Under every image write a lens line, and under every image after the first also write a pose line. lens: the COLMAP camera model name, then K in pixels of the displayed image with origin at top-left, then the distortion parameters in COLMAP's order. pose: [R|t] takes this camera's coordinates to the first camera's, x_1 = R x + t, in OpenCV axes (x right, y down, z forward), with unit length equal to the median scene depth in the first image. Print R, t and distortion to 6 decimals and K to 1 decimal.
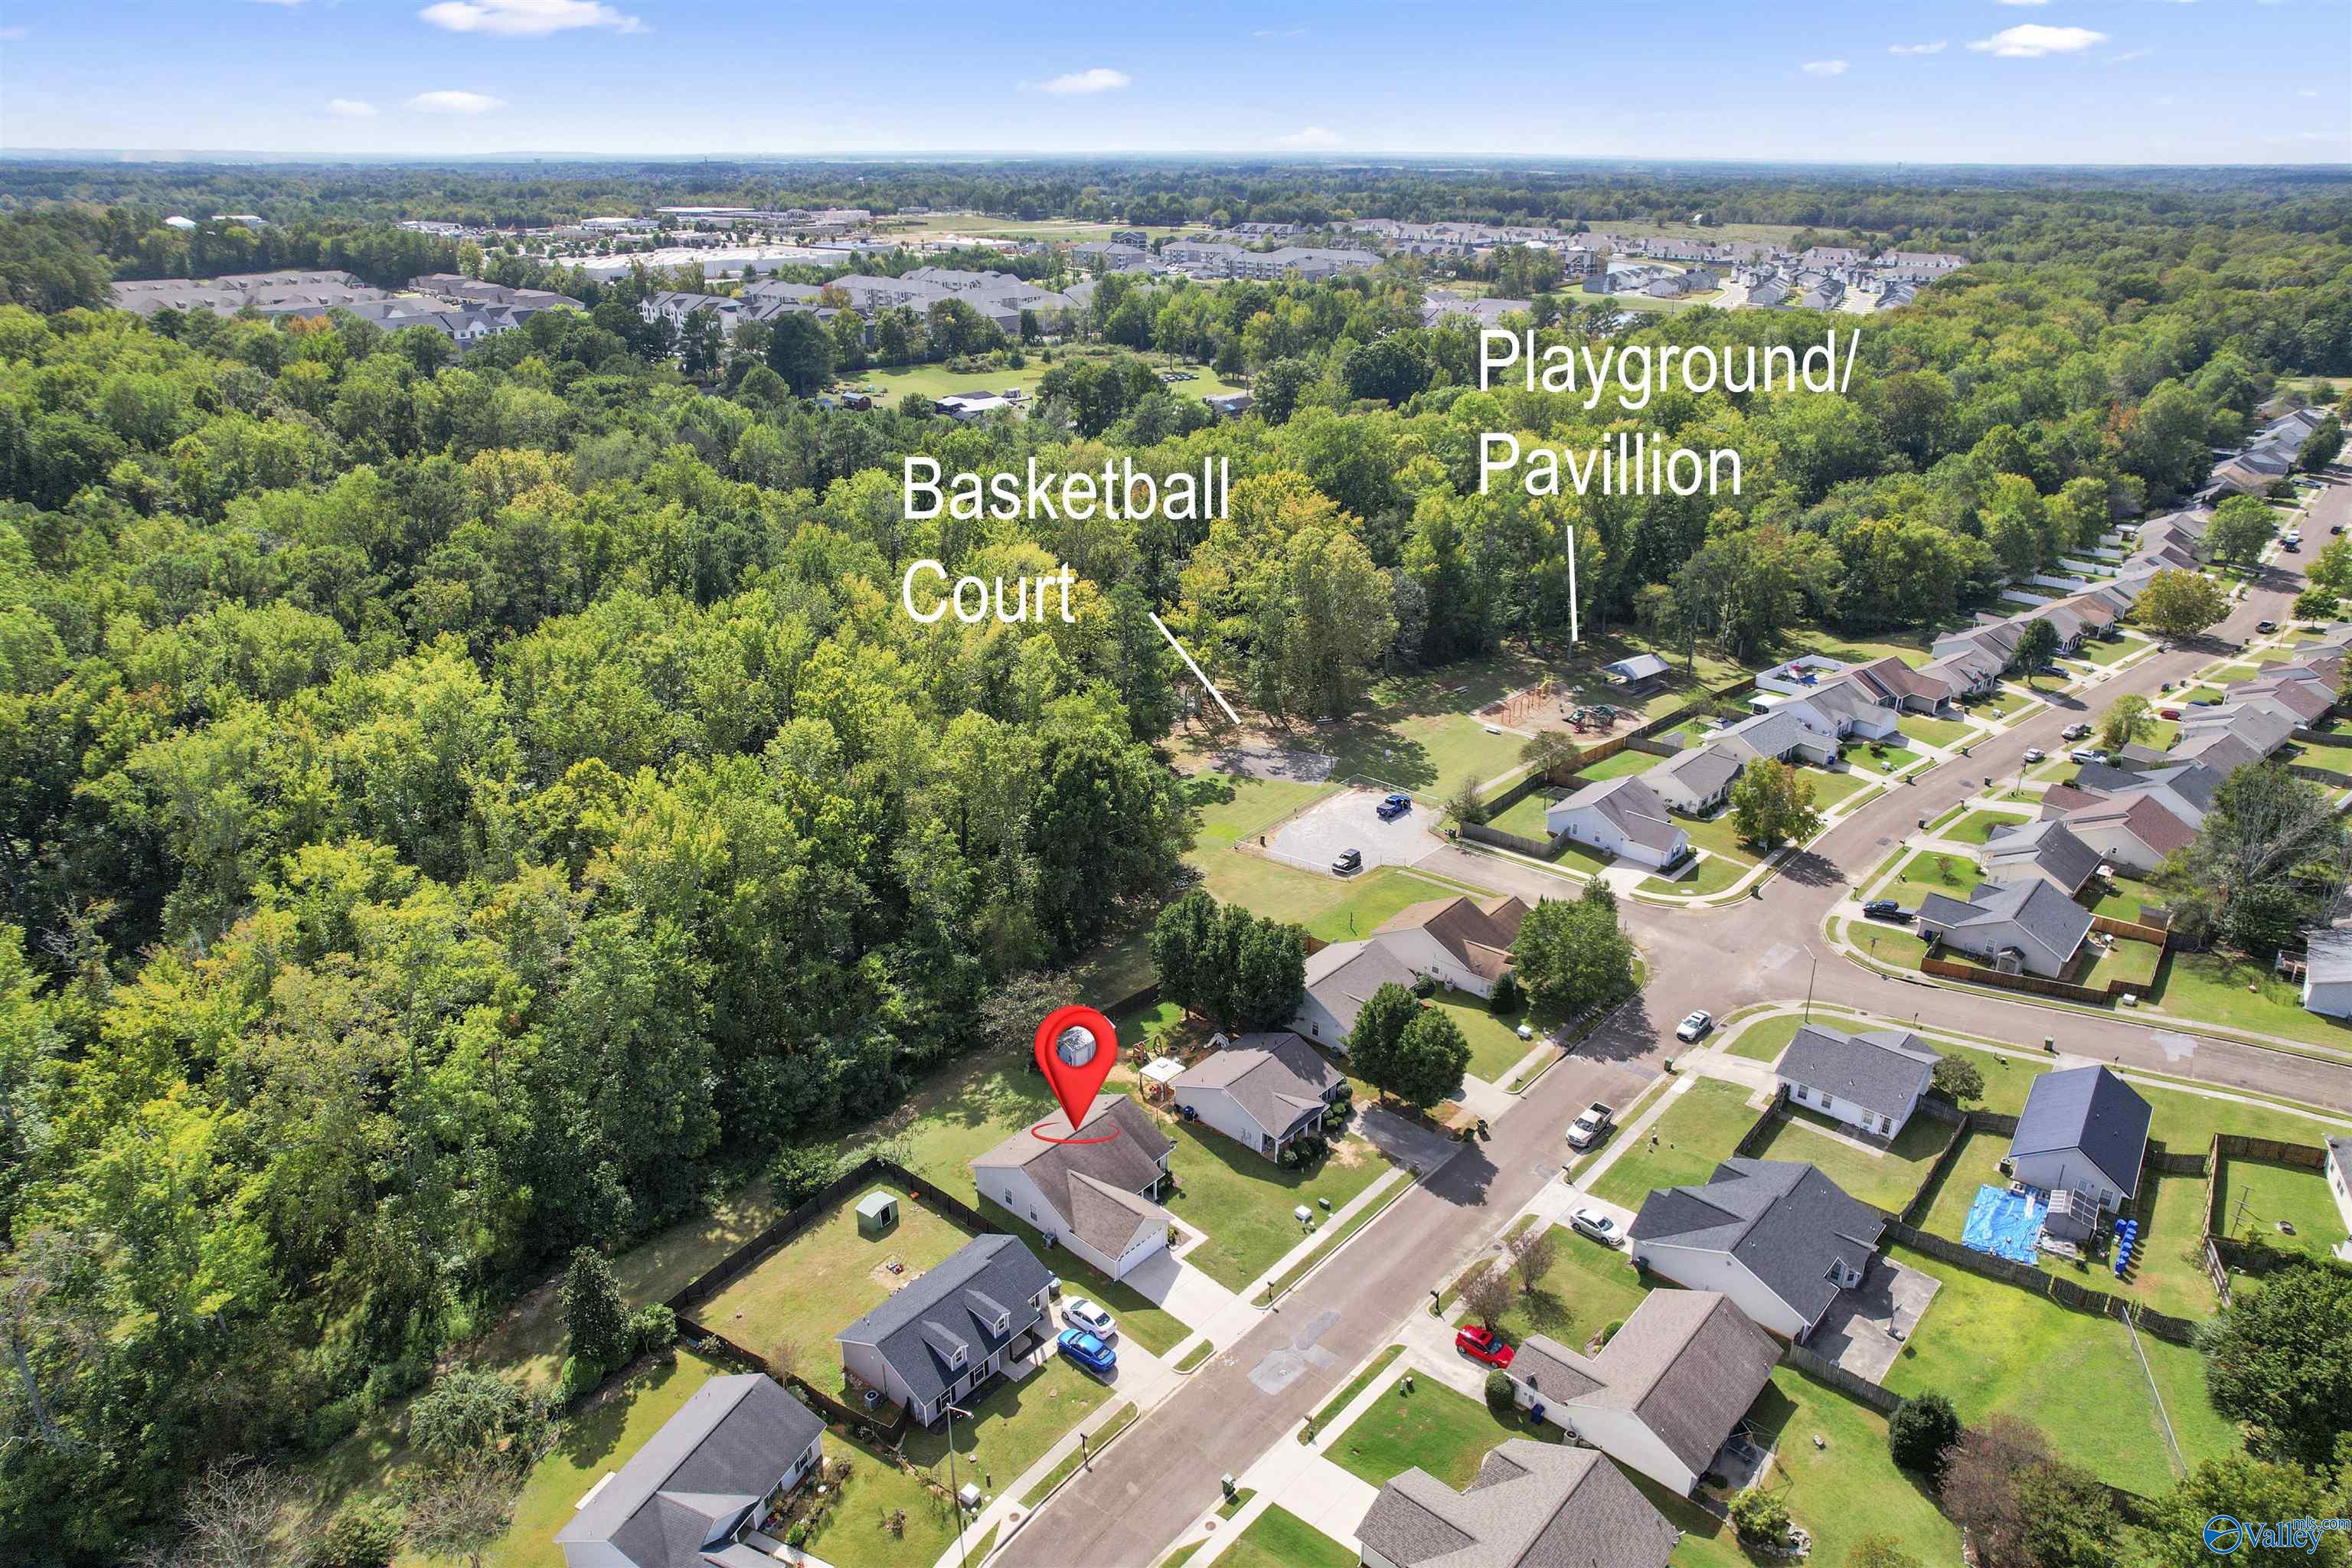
lens RADIAL K [[1521.0, 0, 1176.0], [0, 1521.0, 784.0], [0, 0, 1]] dist [-0.065778, 0.064169]
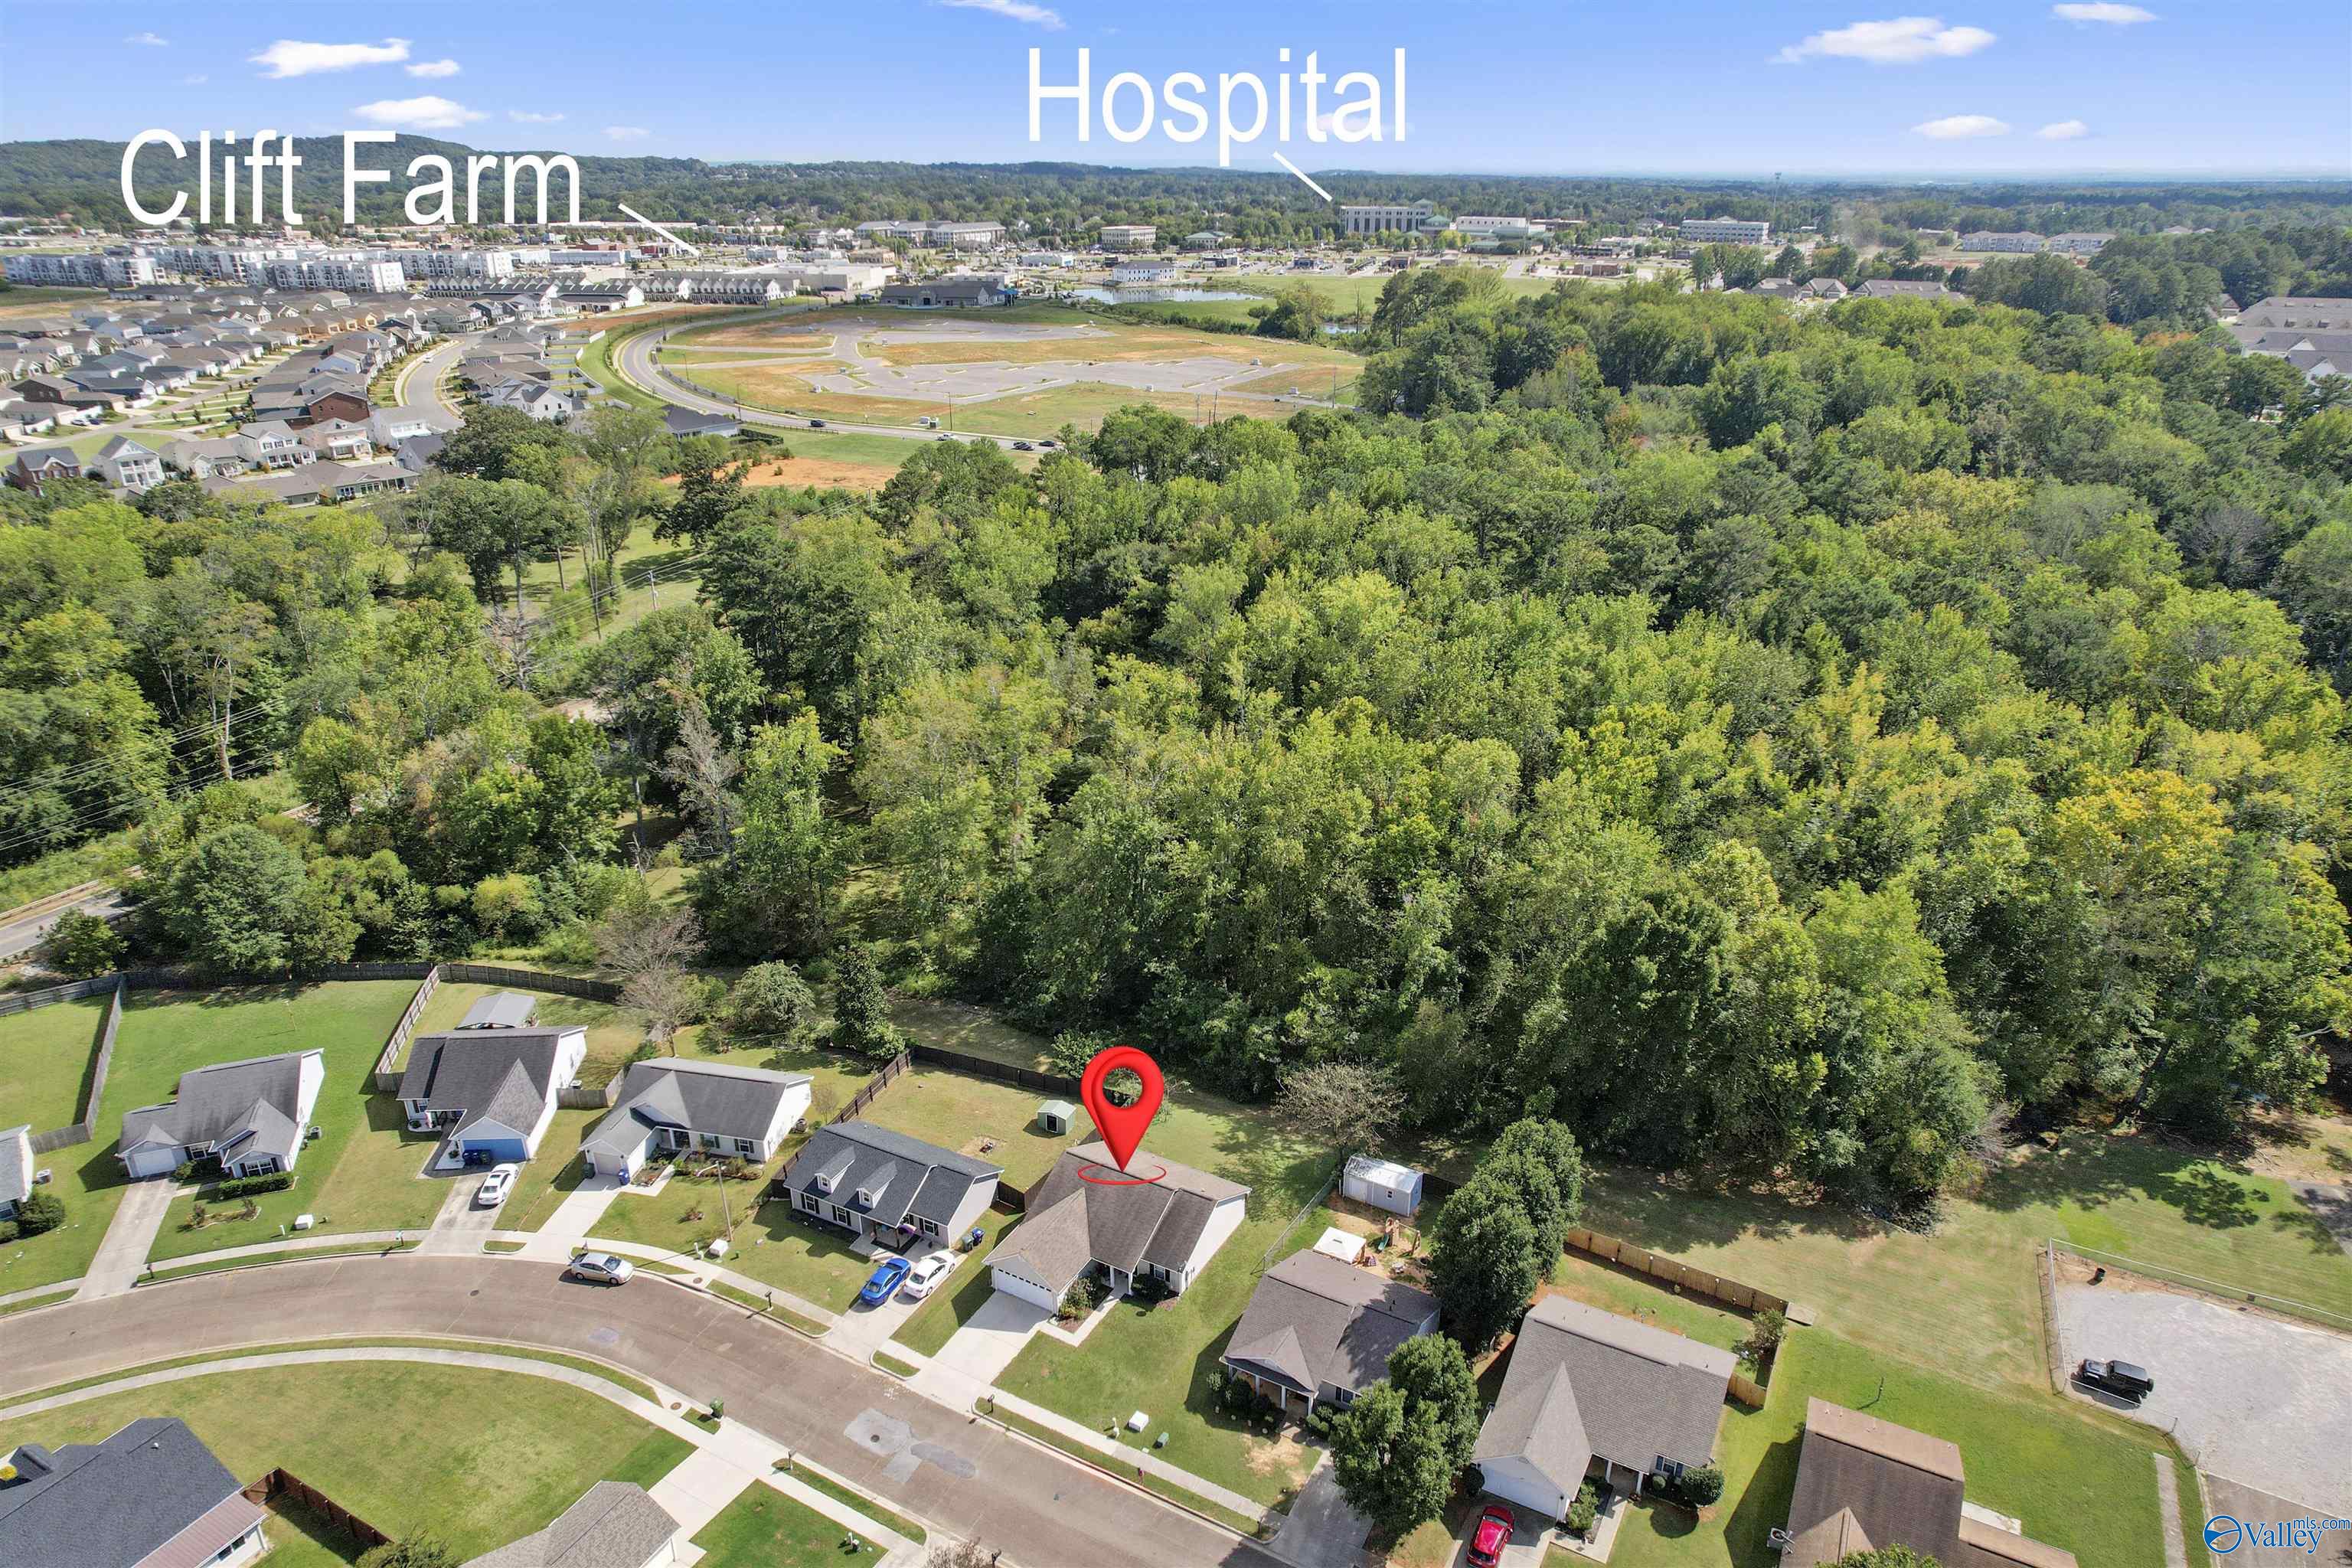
lens RADIAL K [[1515.2, 0, 1177.5], [0, 1515.2, 743.9], [0, 0, 1]] dist [-0.069847, 0.060545]
pose [[0.213529, 0.351899, -0.911358, 0.629279], [-0.378661, 0.889760, 0.254840, -0.230869], [0.900567, 0.290680, 0.323240, 0.589027]]
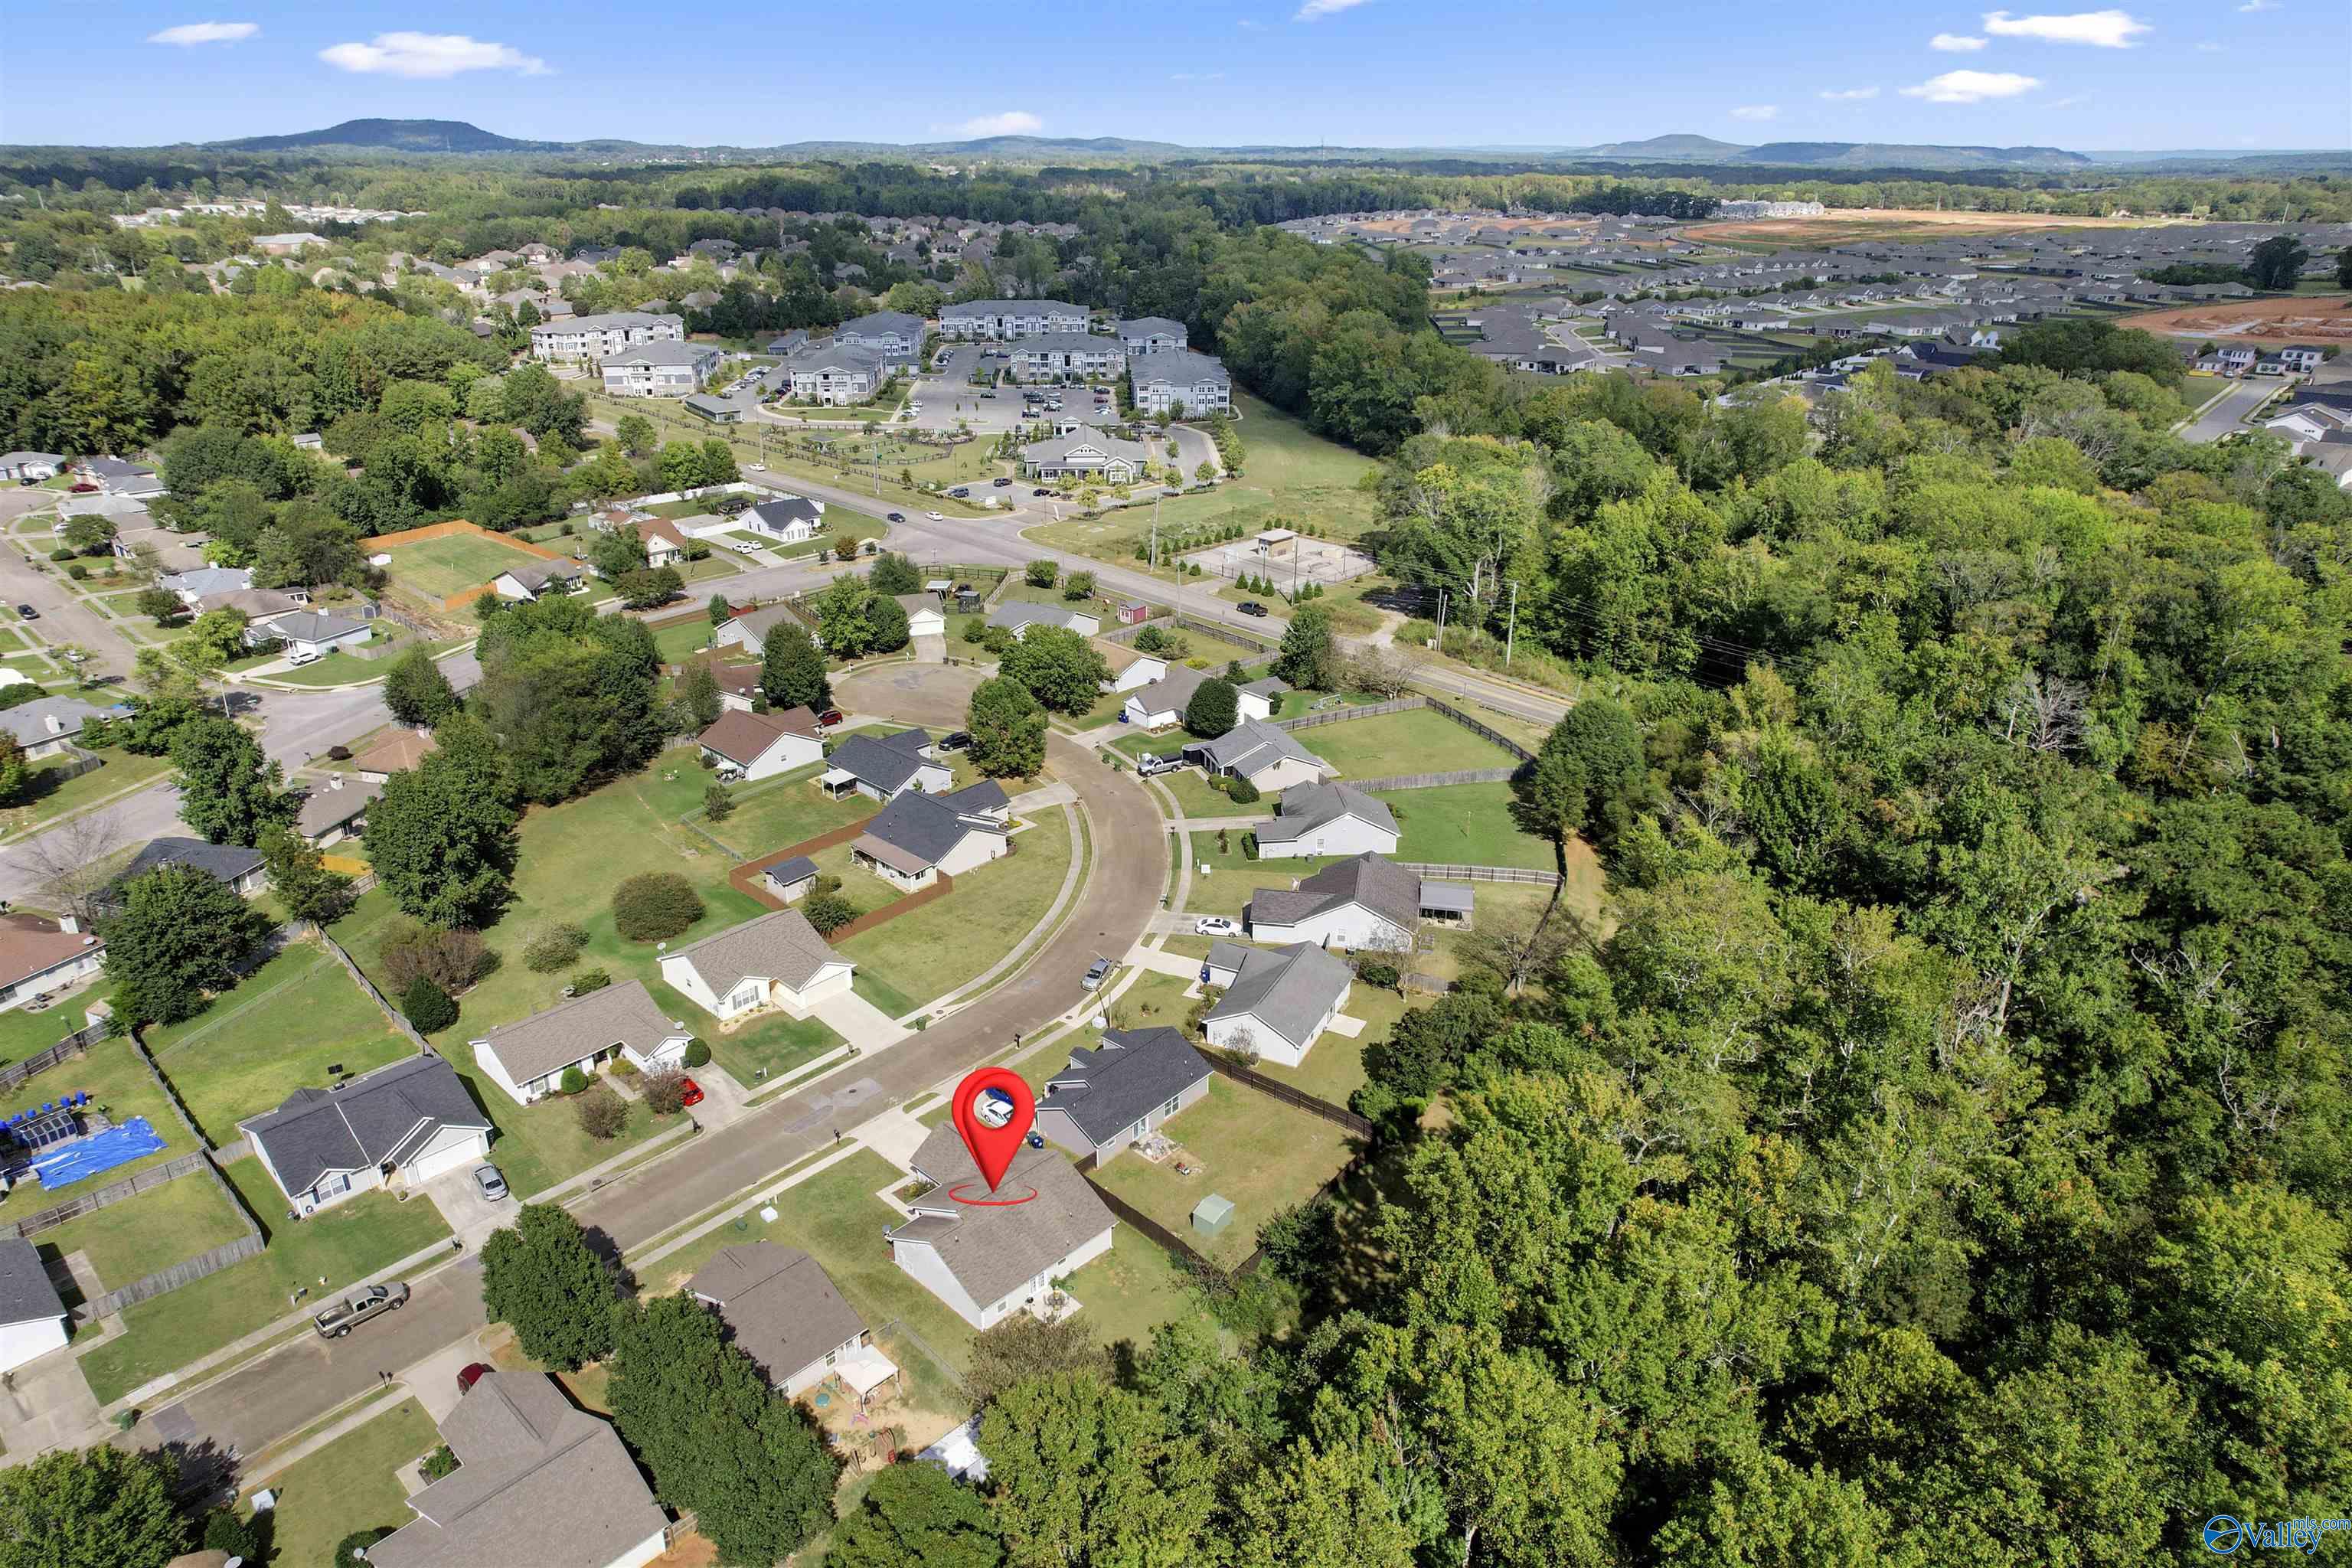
lens RADIAL K [[1515.2, 0, 1177.5], [0, 1515.2, 743.9], [0, 0, 1]] dist [-0.069847, 0.060545]
pose [[-0.999618, -0.014186, 0.023732, -0.174396], [0.006803, 0.705766, 0.708412, -0.543172], [-0.026798, 0.708303, -0.705400, 1.314117]]
